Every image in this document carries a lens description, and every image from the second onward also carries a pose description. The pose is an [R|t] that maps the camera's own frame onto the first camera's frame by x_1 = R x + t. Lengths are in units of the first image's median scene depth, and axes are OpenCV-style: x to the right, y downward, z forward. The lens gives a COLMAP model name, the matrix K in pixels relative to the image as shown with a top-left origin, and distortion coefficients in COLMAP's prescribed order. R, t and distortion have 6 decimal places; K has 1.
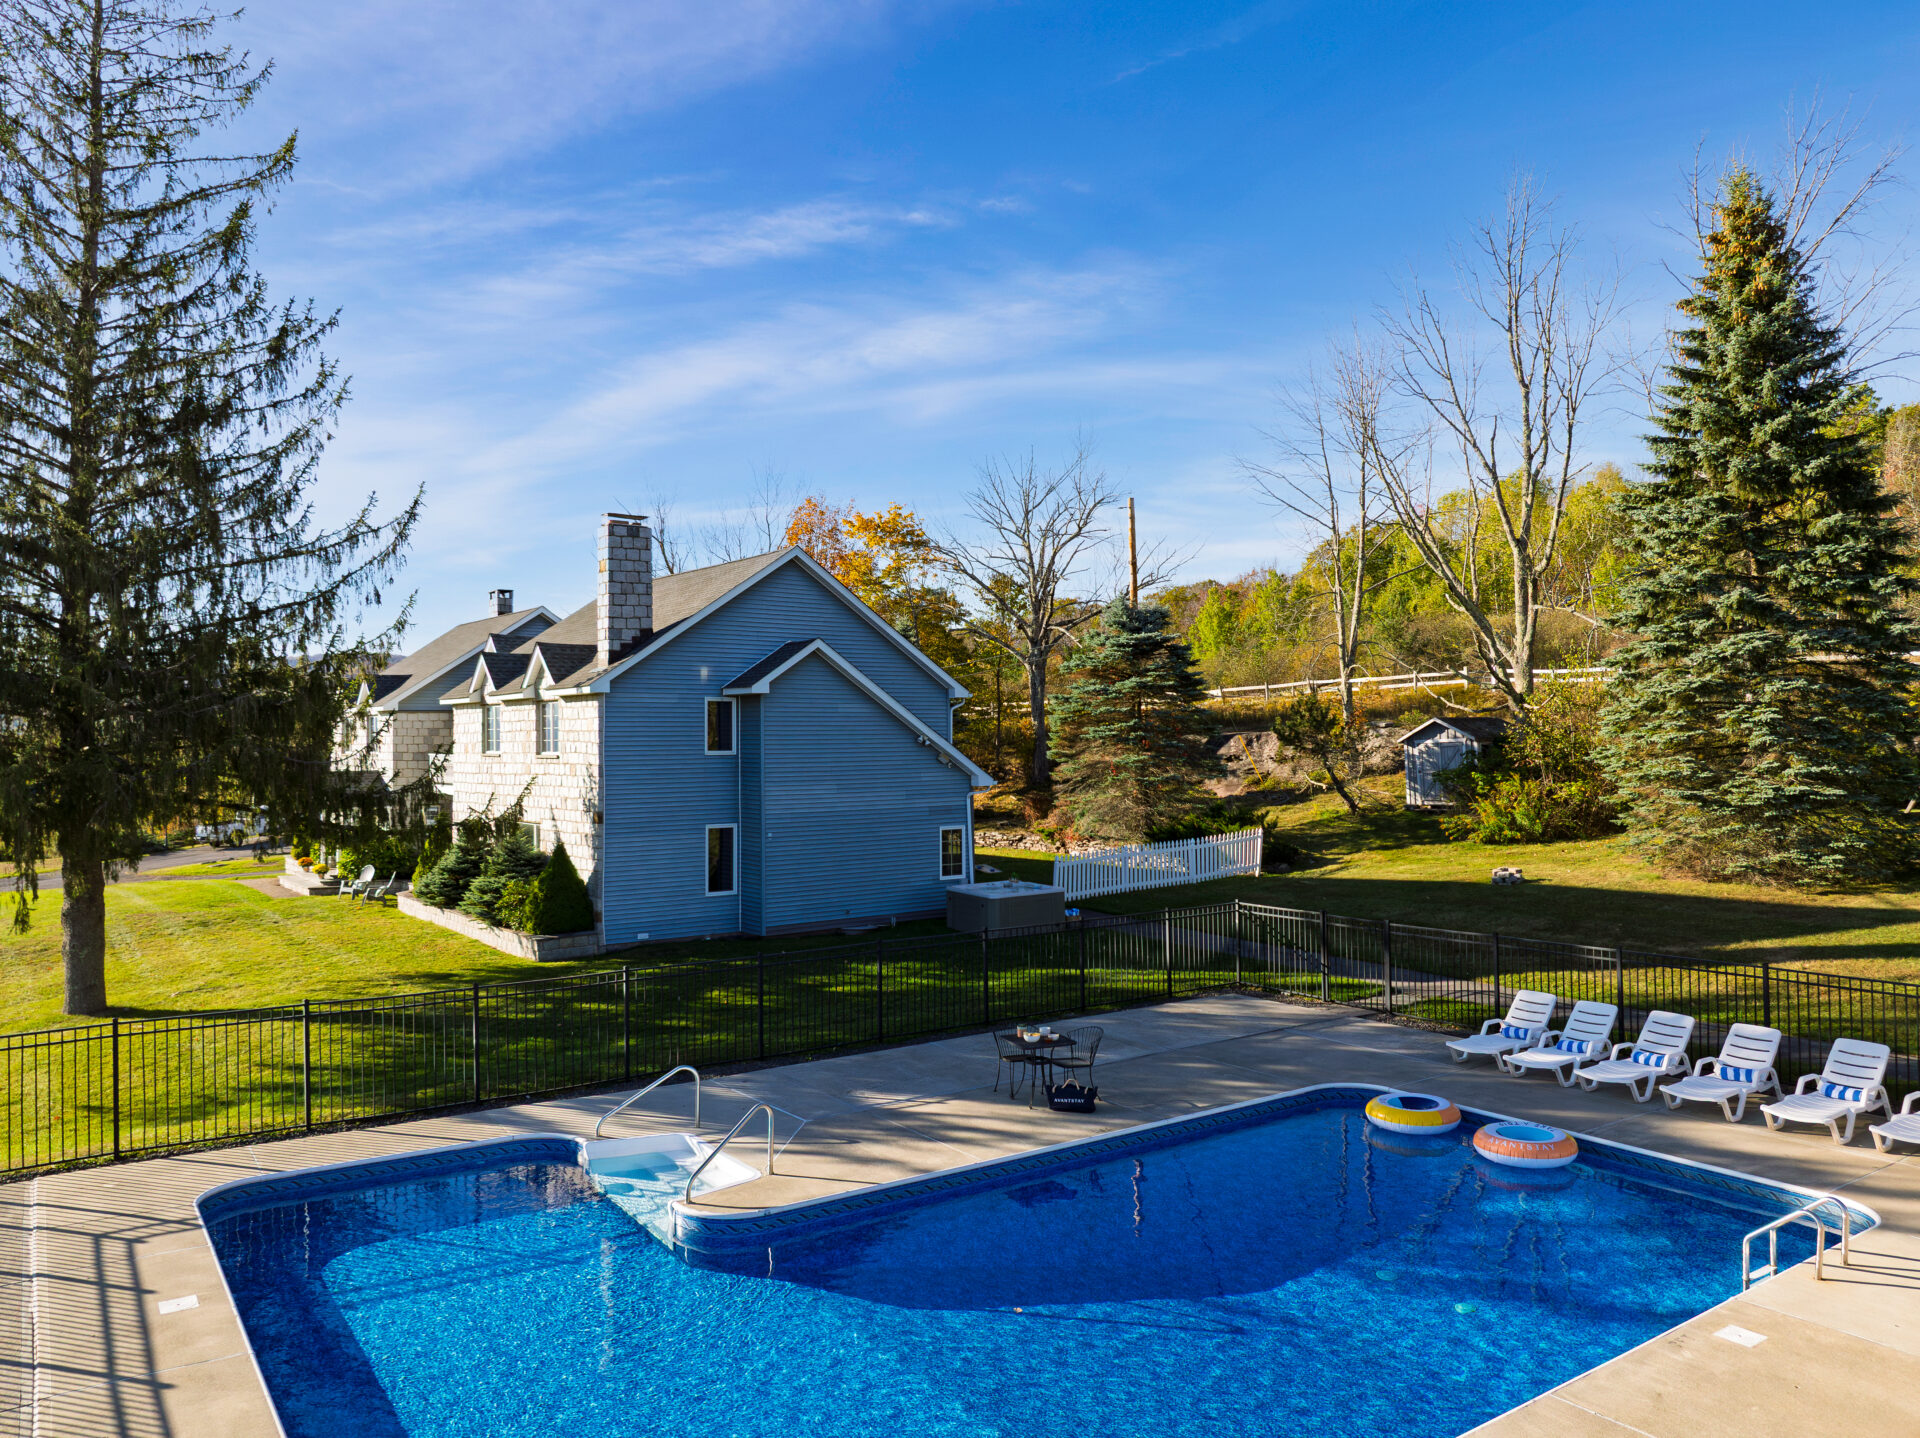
lens RADIAL K [[1383.6, 0, 960.0], [0, 1383.6, 719.0], [0, 0, 1]] dist [-0.027357, 0.001979]
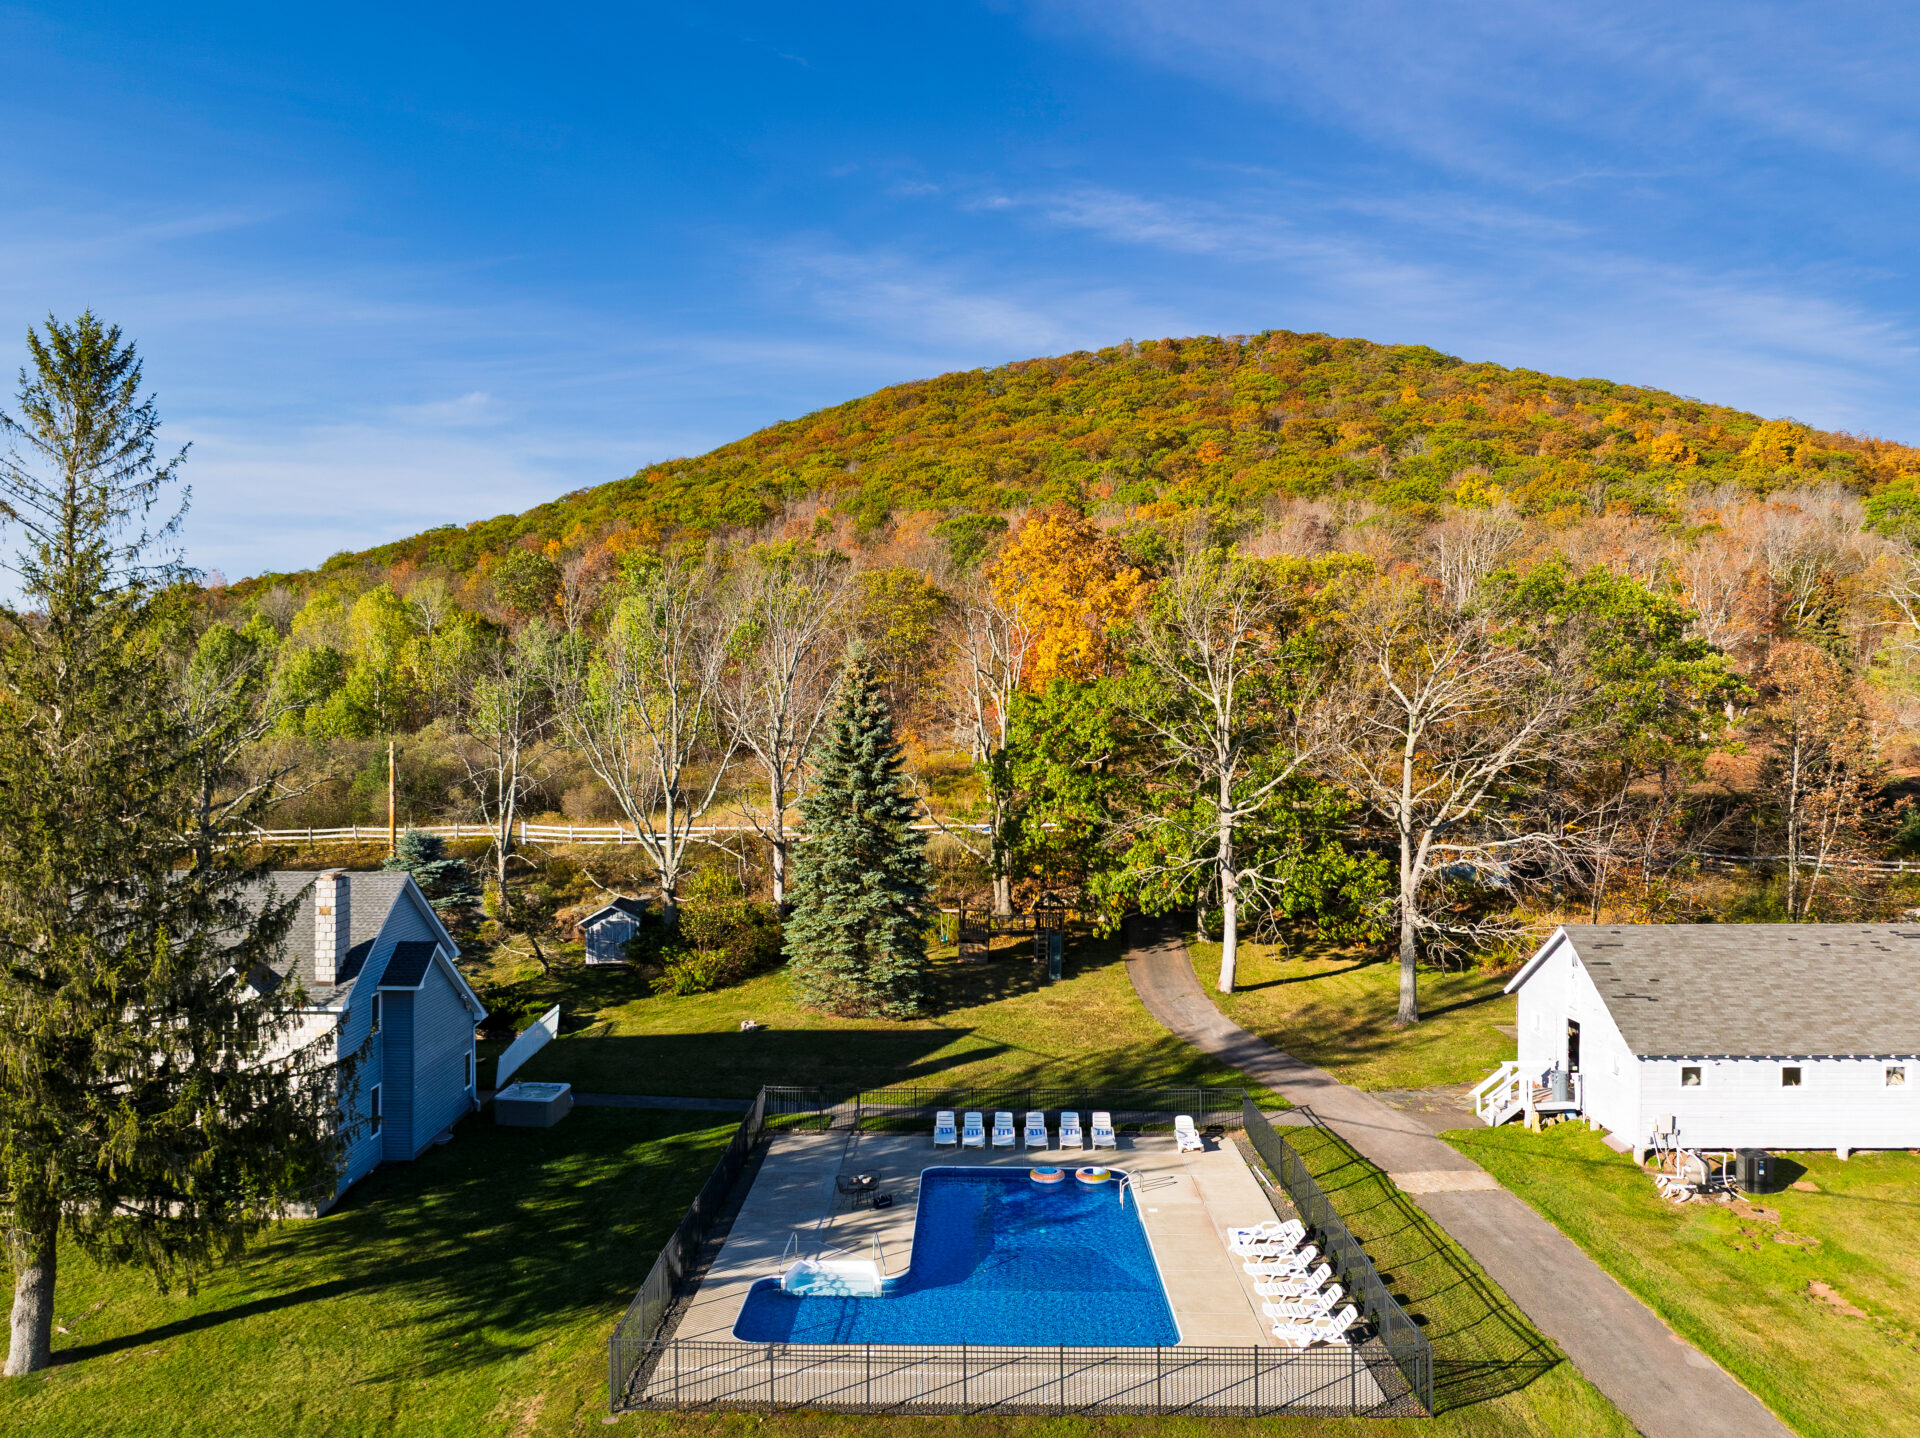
lens RADIAL K [[1428.9, 0, 970.1], [0, 1428.9, 740.1], [0, 0, 1]] dist [-0.051516, 0.039338]
pose [[0.574639, -0.000356, 0.818407, -1.020700], [-0.021002, 0.999664, 0.015181, -0.312247], [-0.818138, -0.025912, 0.574438, -0.287290]]
